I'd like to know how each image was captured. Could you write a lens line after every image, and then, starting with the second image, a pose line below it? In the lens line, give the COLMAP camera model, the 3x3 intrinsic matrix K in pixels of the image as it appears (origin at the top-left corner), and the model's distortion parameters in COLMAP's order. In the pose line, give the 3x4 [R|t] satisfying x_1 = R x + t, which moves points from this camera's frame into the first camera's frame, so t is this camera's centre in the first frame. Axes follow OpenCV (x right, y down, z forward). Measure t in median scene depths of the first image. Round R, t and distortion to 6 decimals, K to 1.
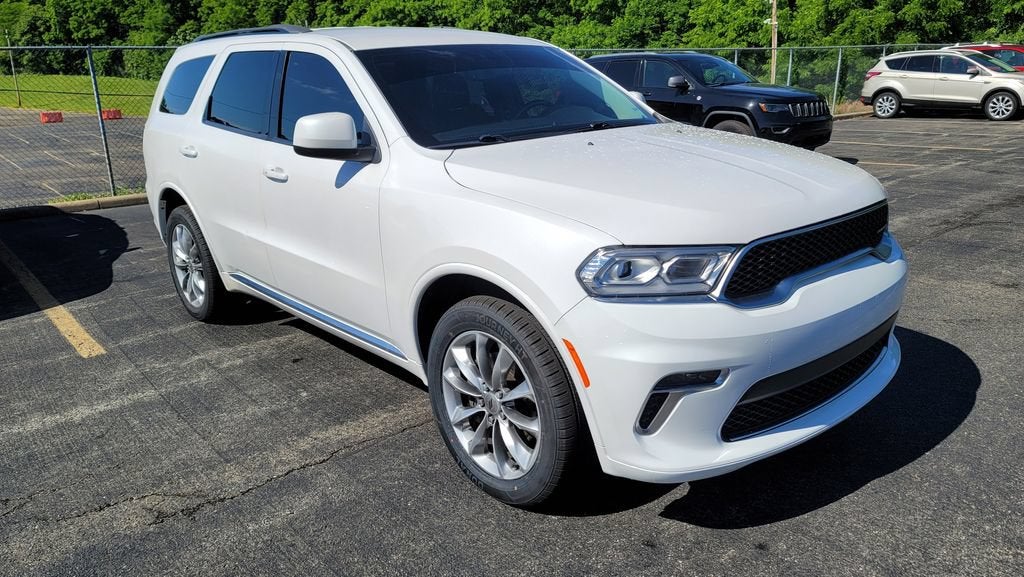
lens RADIAL K [[745.5, 0, 512.0], [0, 745.5, 288.5], [0, 0, 1]] dist [0.045565, -0.007288]
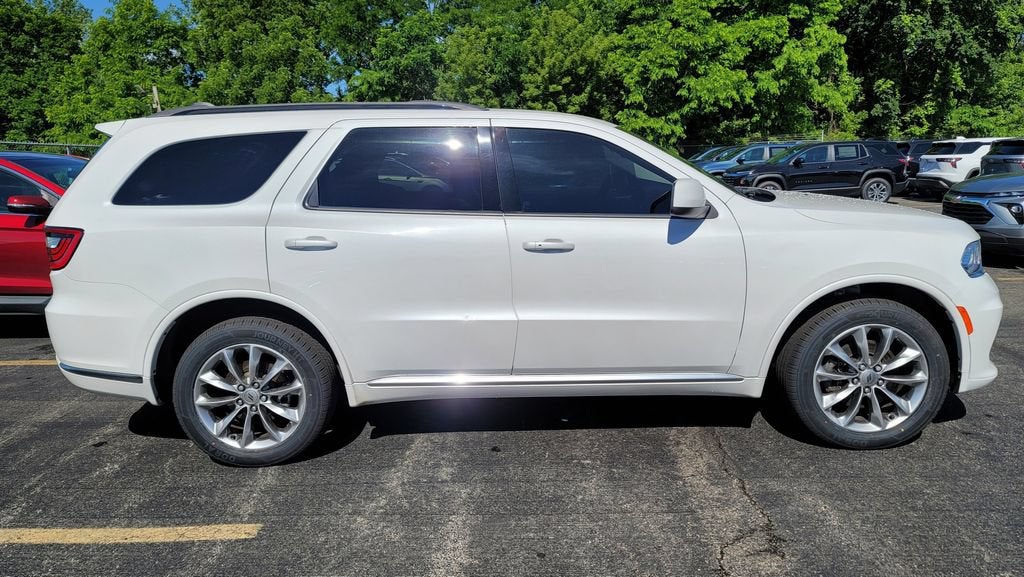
lens RADIAL K [[753.9, 0, 512.0], [0, 753.9, 288.5], [0, 0, 1]] dist [0.065695, -0.041881]
pose [[0.663633, -0.114788, 0.739199, -1.067179], [0.214984, 0.975736, -0.041488, -0.063148], [-0.716501, 0.186449, 0.672208, 0.359125]]
